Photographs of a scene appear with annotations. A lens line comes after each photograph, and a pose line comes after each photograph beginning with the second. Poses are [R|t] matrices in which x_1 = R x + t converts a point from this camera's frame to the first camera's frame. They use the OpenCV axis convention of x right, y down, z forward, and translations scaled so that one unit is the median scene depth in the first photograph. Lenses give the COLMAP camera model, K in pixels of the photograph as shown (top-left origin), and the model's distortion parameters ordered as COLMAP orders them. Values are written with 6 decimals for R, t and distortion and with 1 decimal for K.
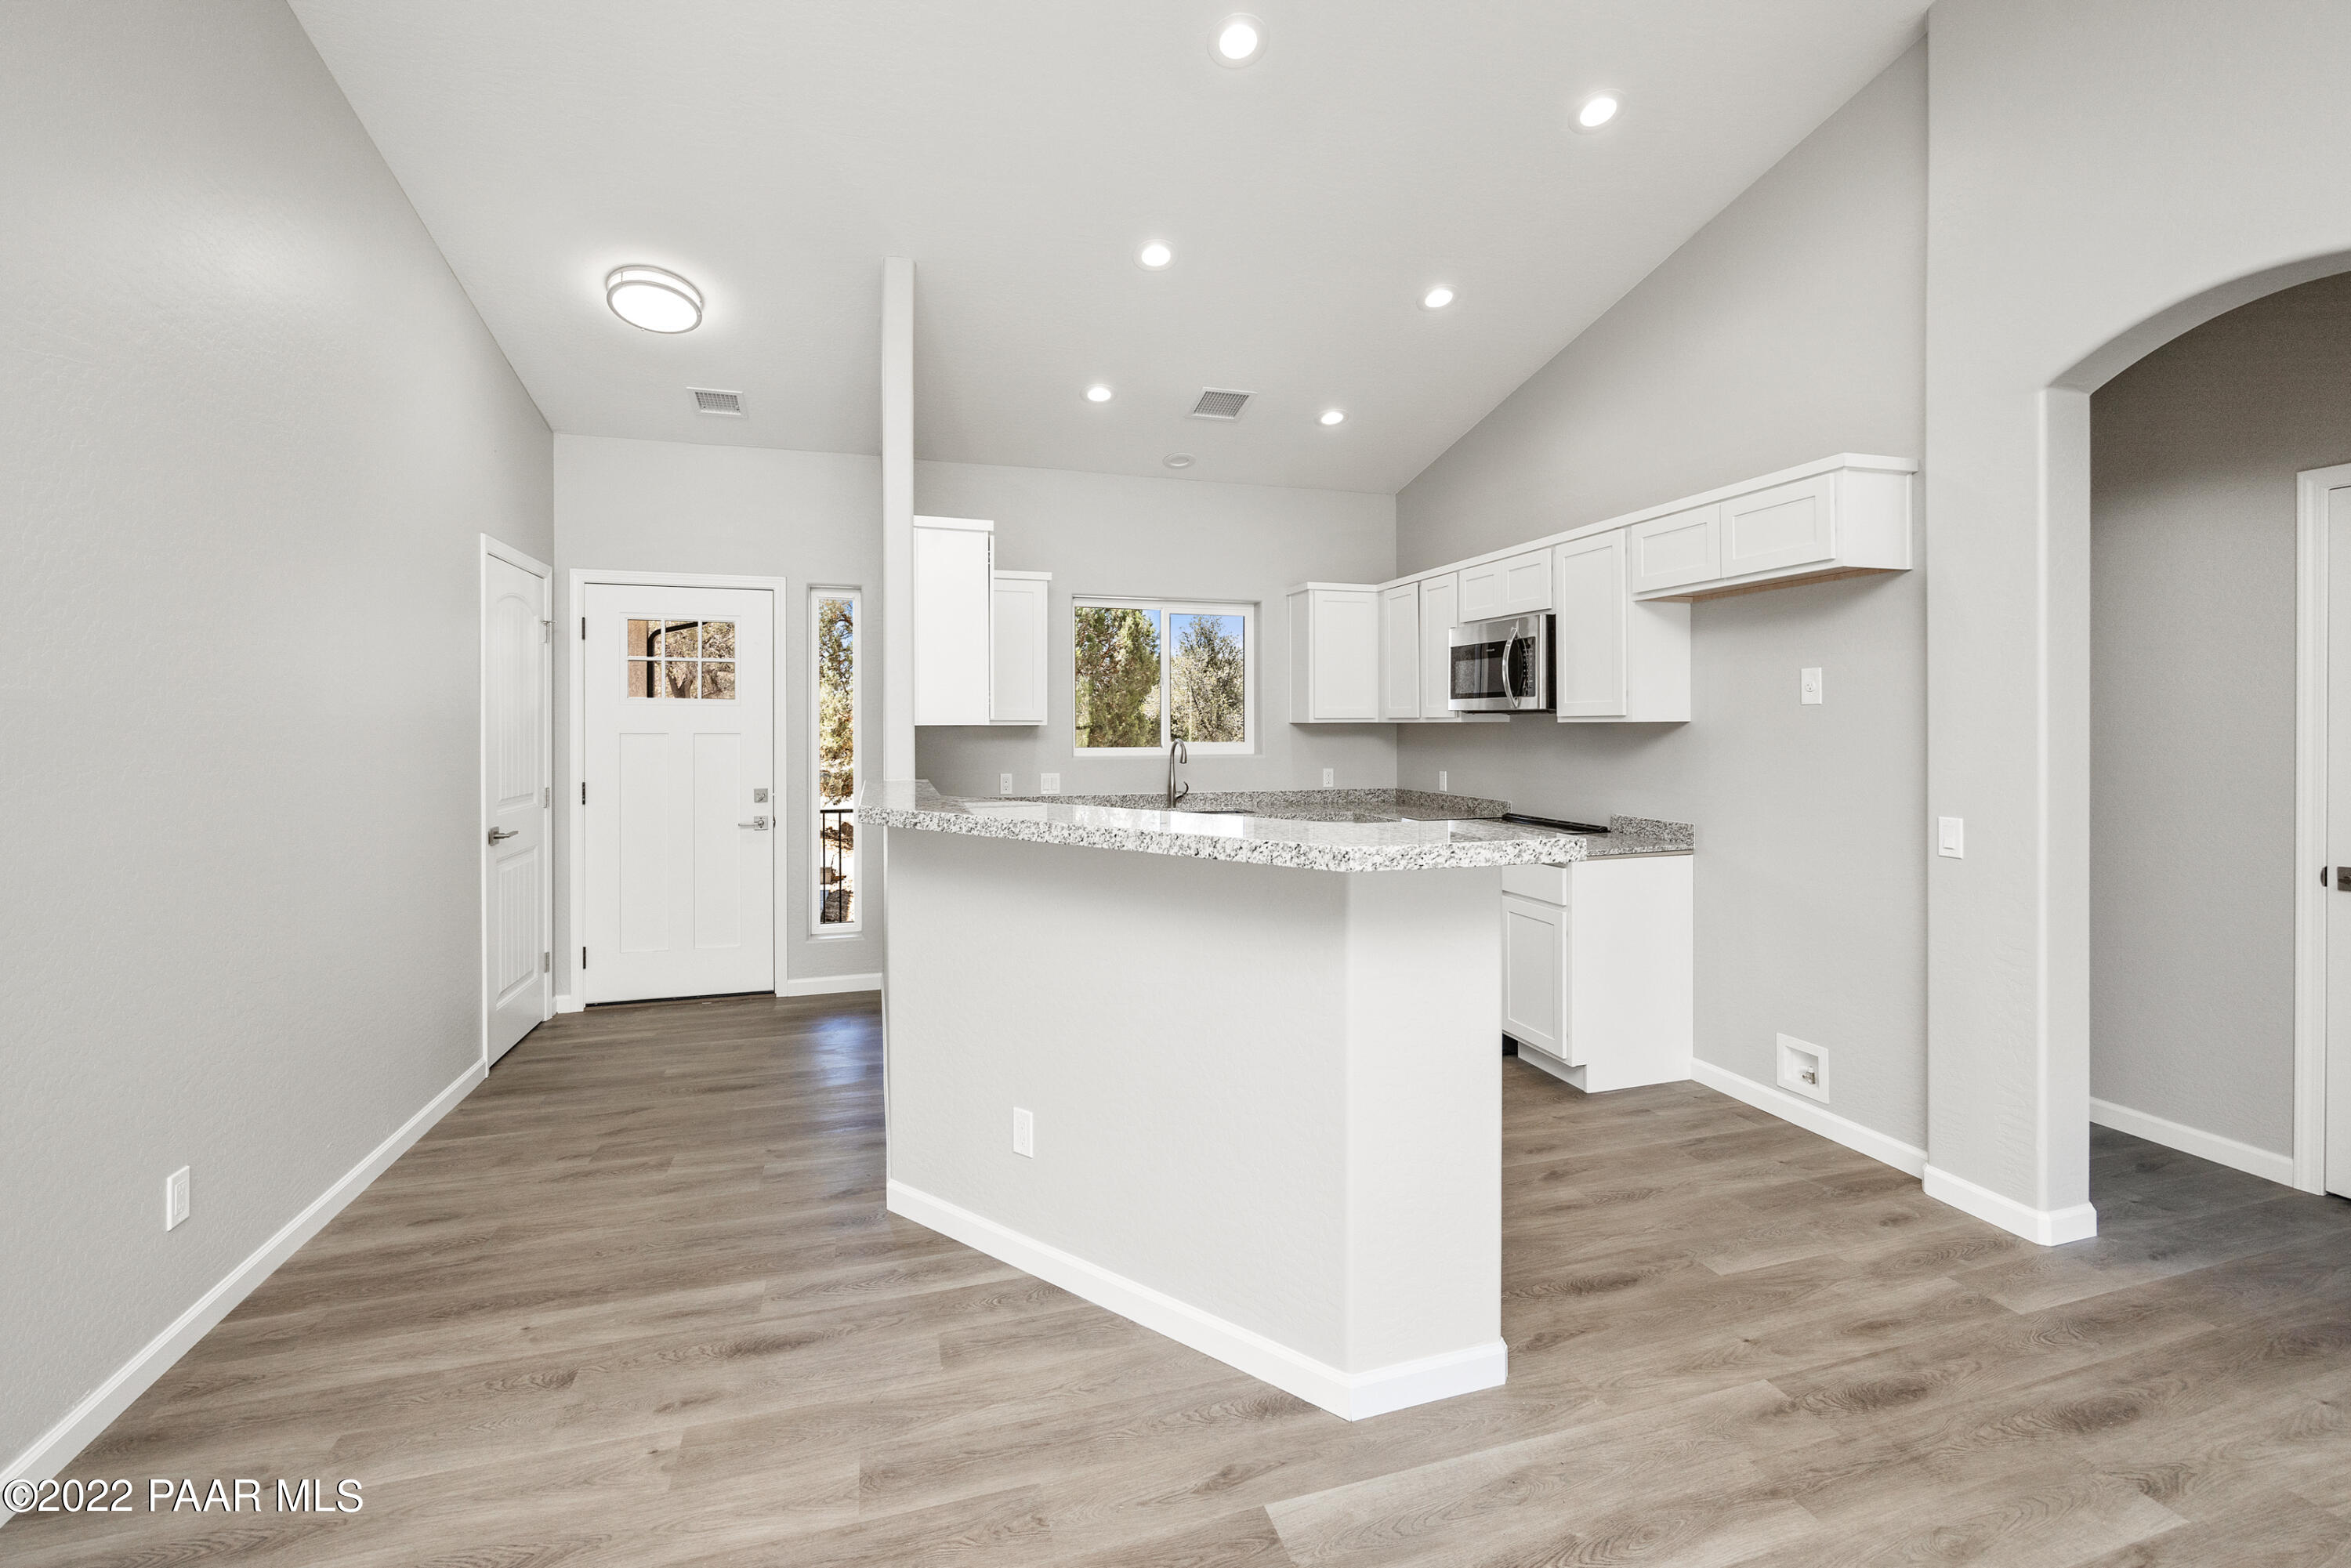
lens RADIAL K [[1001.9, 0, 1124.9], [0, 1001.9, 725.0], [0, 0, 1]] dist [-0.003102, -0.000049]
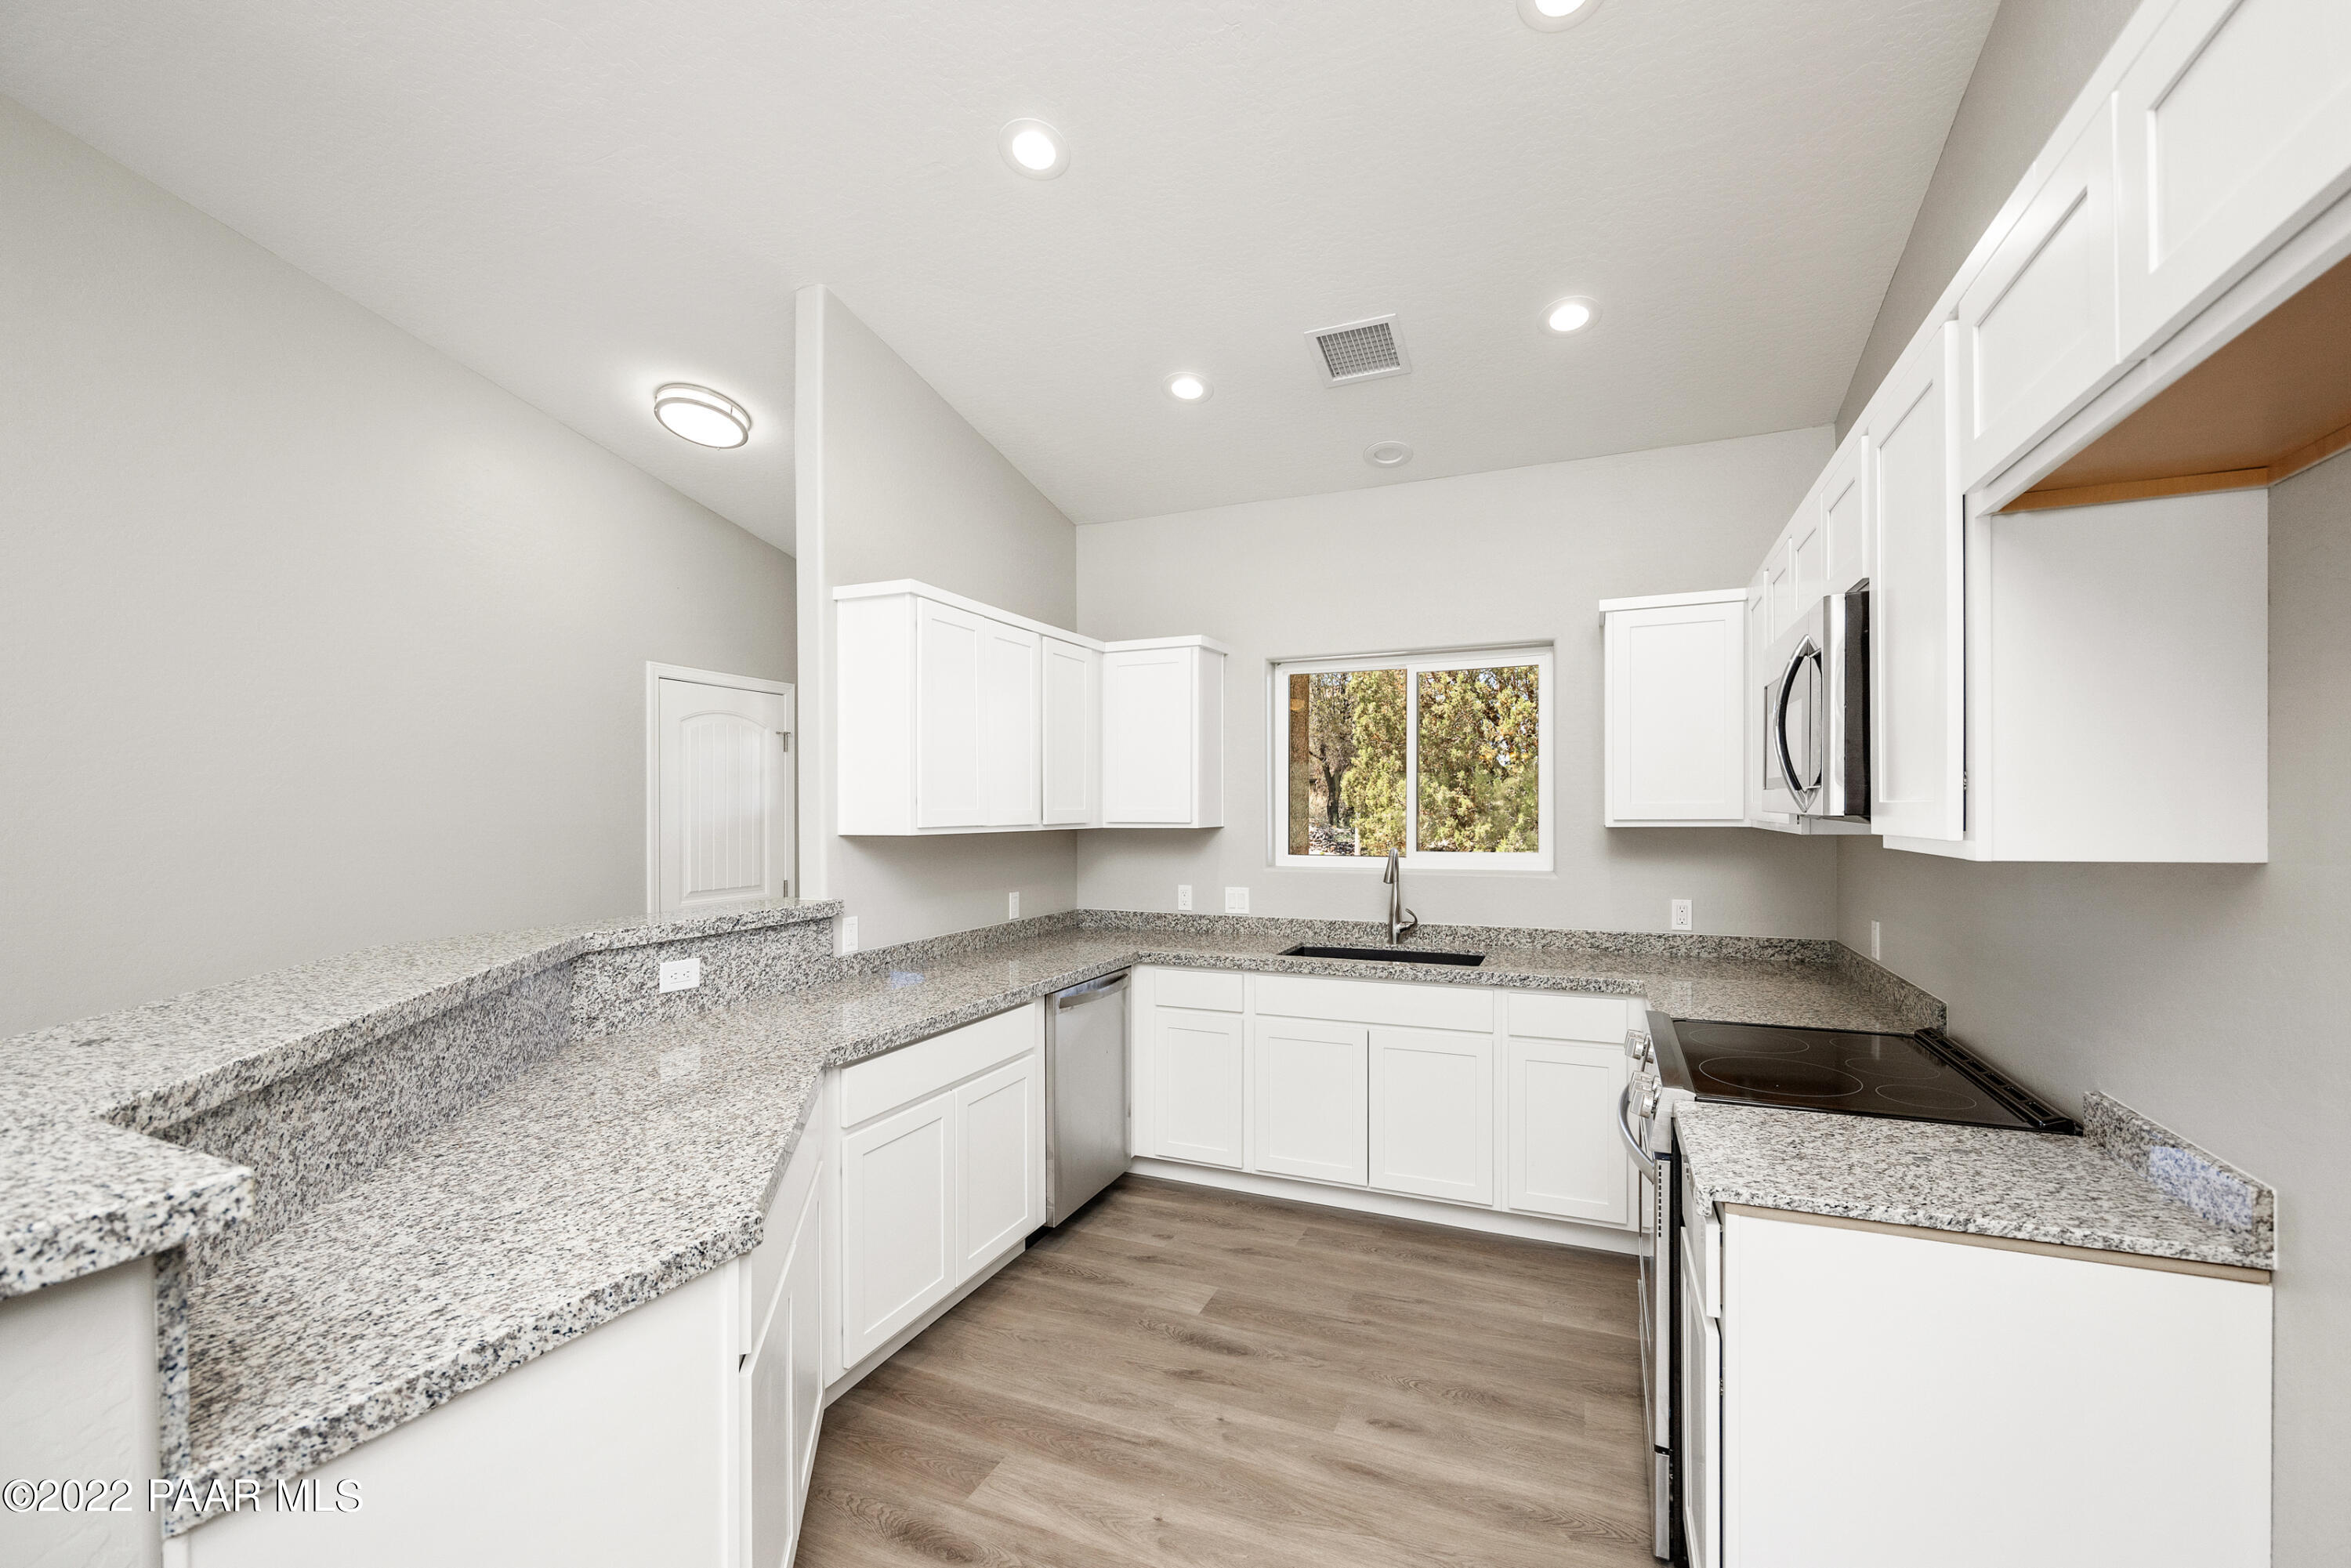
lens RADIAL K [[913.6, 0, 1192.6], [0, 913.6, 799.0], [0, 0, 1]] dist [-0.003046, -0.000212]
pose [[0.779635, -0.007392, -0.626191, 0.736544], [0.004791, 0.999971, -0.005840, -0.038021], [0.626216, 0.001553, 0.779648, 0.861647]]
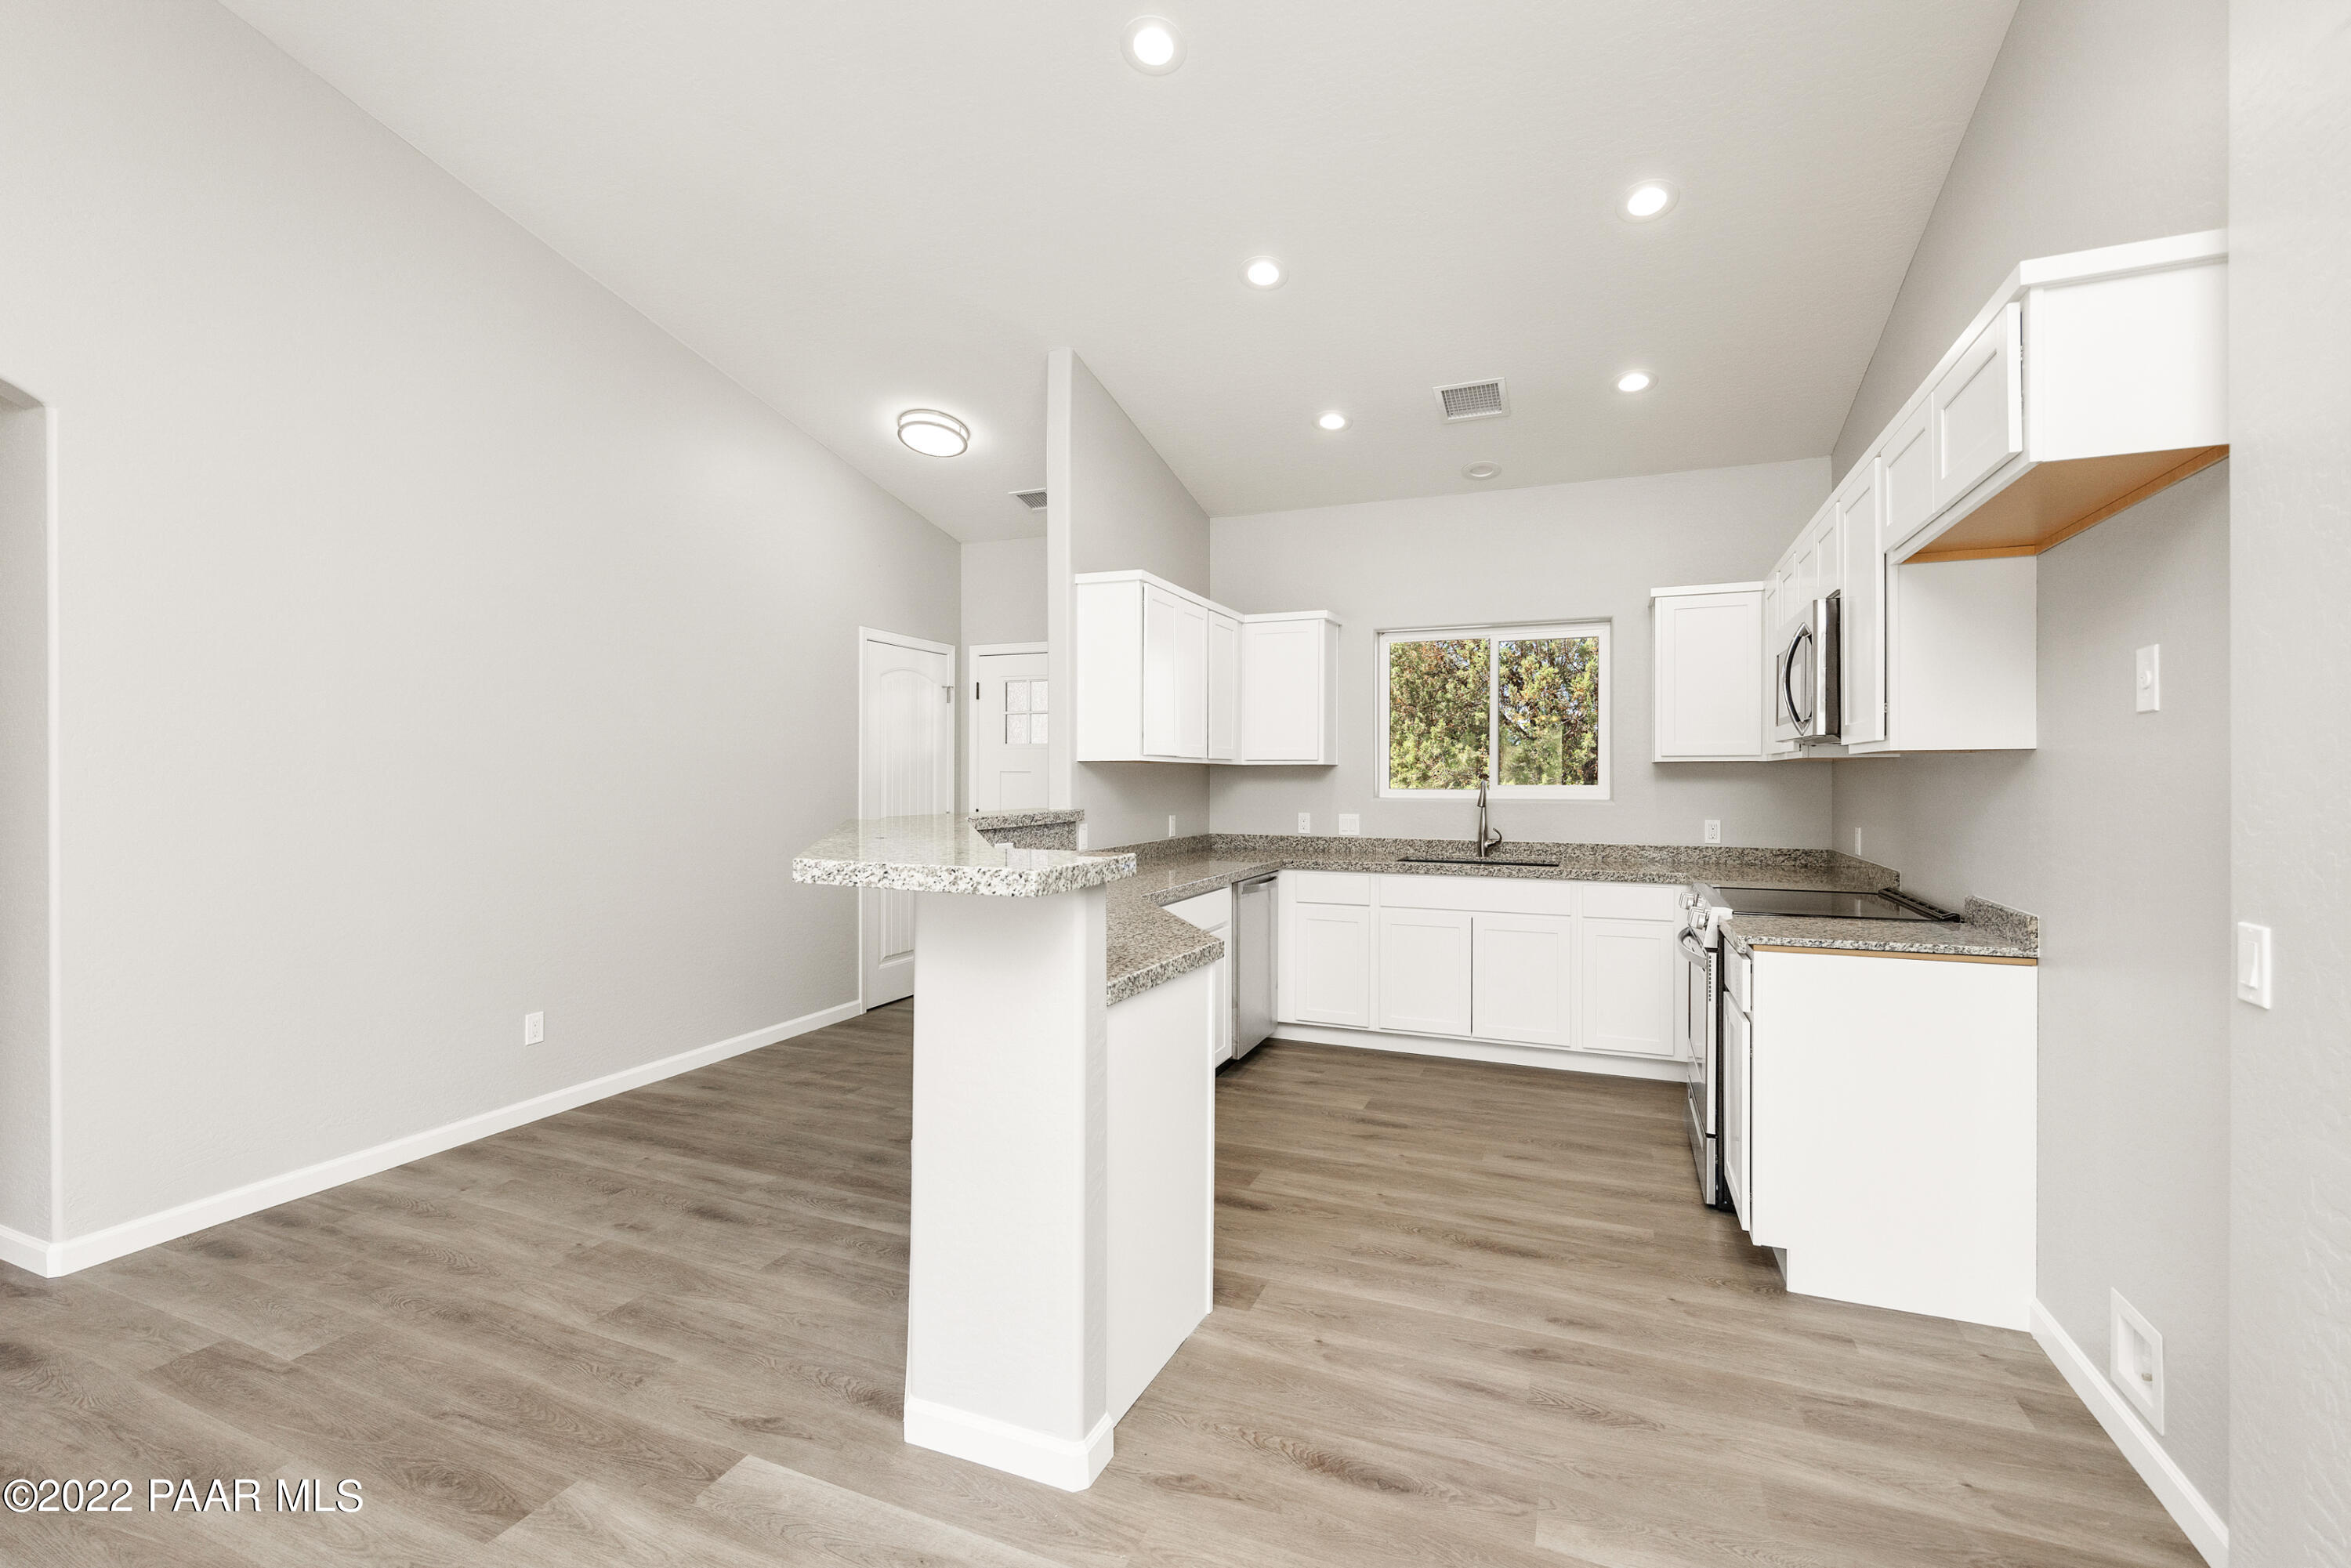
lens RADIAL K [[965.6, 0, 1171.7], [0, 965.6, 757.6], [0, 0, 1]] dist [-0.003528, -0.000230]
pose [[0.778493, -0.007452, -0.627610, 0.803090], [-0.004288, 0.999843, -0.017191, 0.021297], [0.627639, 0.016075, 0.778338, 0.312499]]
